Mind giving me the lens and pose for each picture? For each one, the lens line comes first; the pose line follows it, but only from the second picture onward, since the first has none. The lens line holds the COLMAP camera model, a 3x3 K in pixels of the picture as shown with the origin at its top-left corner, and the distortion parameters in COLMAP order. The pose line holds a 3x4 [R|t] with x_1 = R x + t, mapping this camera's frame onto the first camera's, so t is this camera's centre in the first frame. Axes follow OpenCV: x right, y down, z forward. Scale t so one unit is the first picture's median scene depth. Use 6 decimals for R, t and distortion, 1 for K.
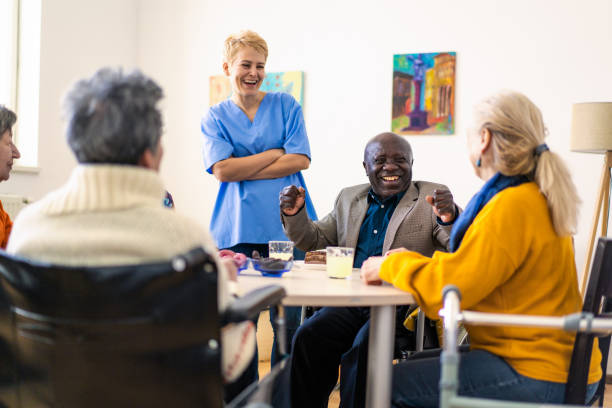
lens RADIAL K [[886.3, 0, 306.0], [0, 886.3, 204.0], [0, 0, 1]] dist [-0.039073, -0.059161]
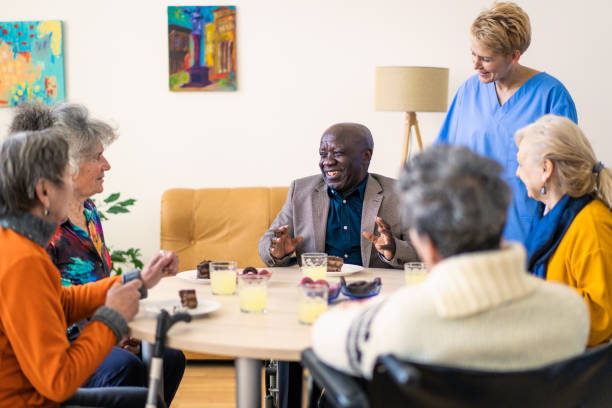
lens RADIAL K [[902.3, 0, 306.0], [0, 902.3, 204.0], [0, 0, 1]] dist [-0.058700, -0.031754]
pose [[0.868574, -0.089578, 0.487396, -0.268923], [0.035061, 0.992170, 0.119868, -0.070073], [-0.494318, -0.087026, 0.864914, 0.072428]]
